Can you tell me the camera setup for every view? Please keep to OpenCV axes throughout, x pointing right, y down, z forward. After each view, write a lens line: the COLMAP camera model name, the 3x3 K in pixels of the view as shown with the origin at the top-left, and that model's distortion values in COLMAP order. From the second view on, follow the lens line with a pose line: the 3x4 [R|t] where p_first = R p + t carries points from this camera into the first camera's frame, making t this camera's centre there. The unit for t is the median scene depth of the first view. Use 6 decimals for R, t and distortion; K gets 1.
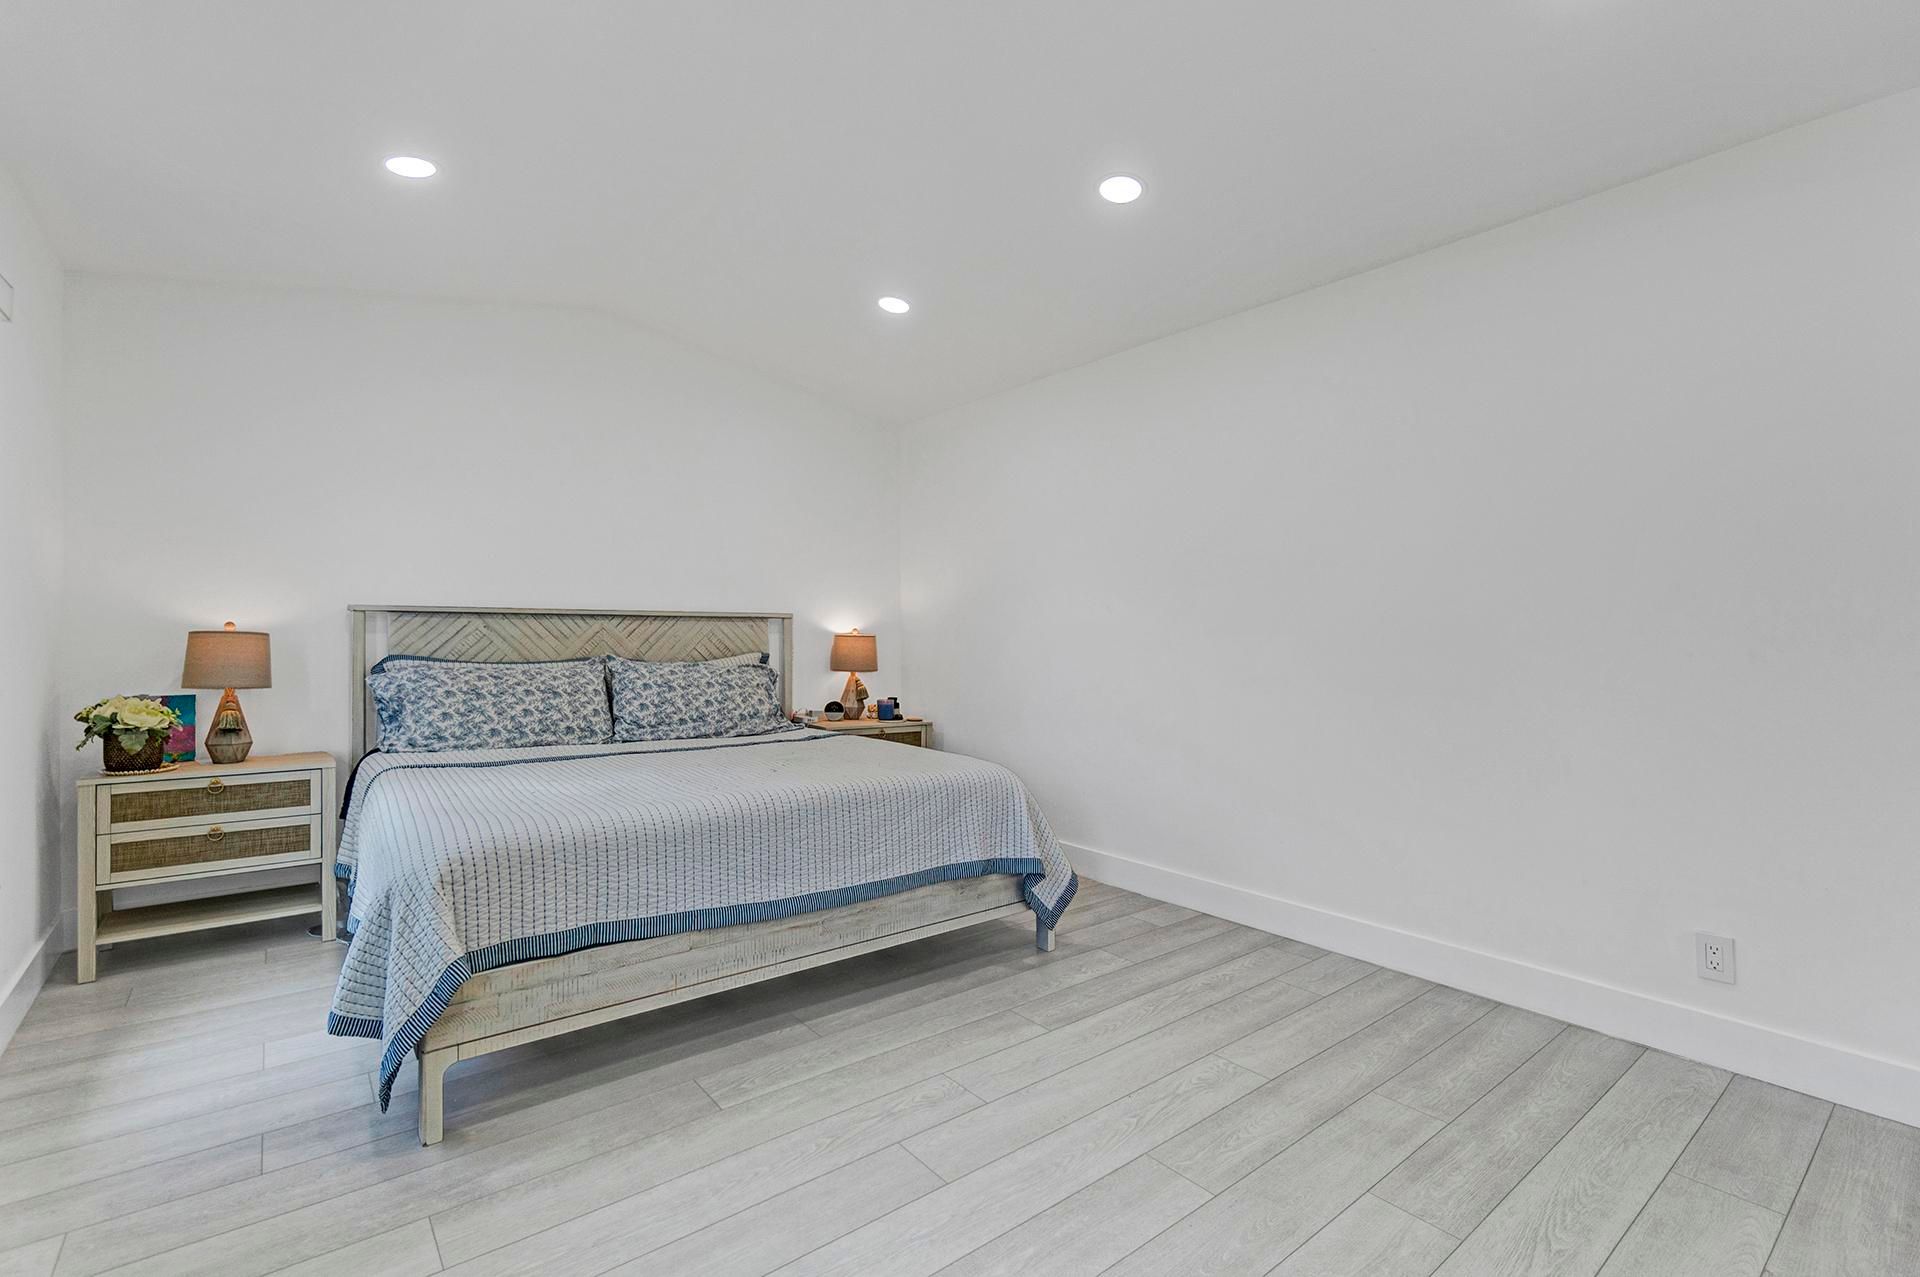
lens RADIAL K [[838.9, 0, 956.3], [0, 838.9, 612.3], [0, 0, 1]] dist [-0.002233, 0.000759]
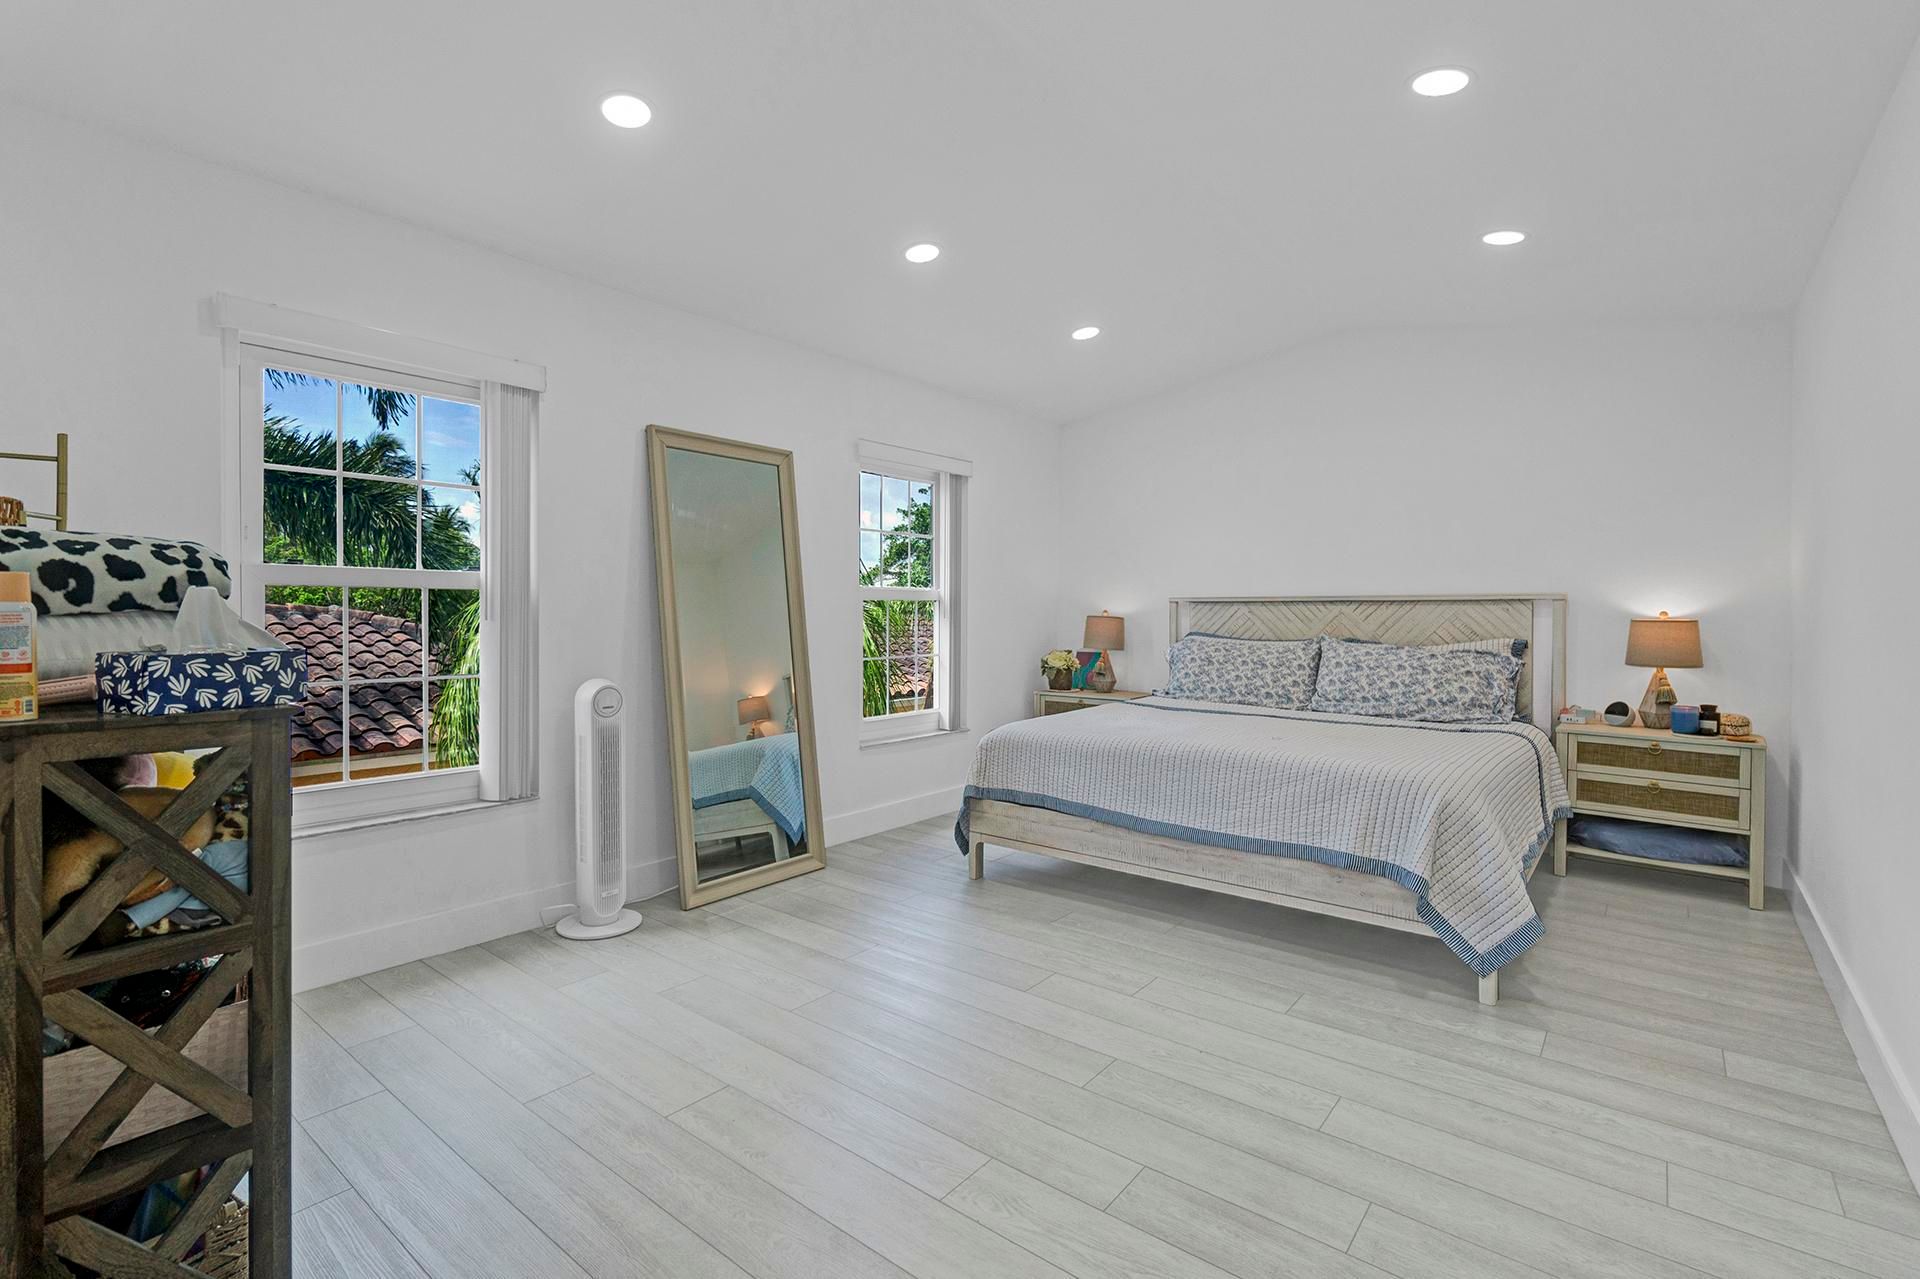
lens RADIAL K [[874.1, 0, 961.7], [0, 874.1, 597.5], [0, 0, 1]] dist [-0.002173, -0.000200]
pose [[0.241802, -0.019012, -0.970139, 0.695098], [0.024978, 0.999599, -0.013364, 0.001912], [0.970004, -0.021001, 0.242180, 0.251550]]
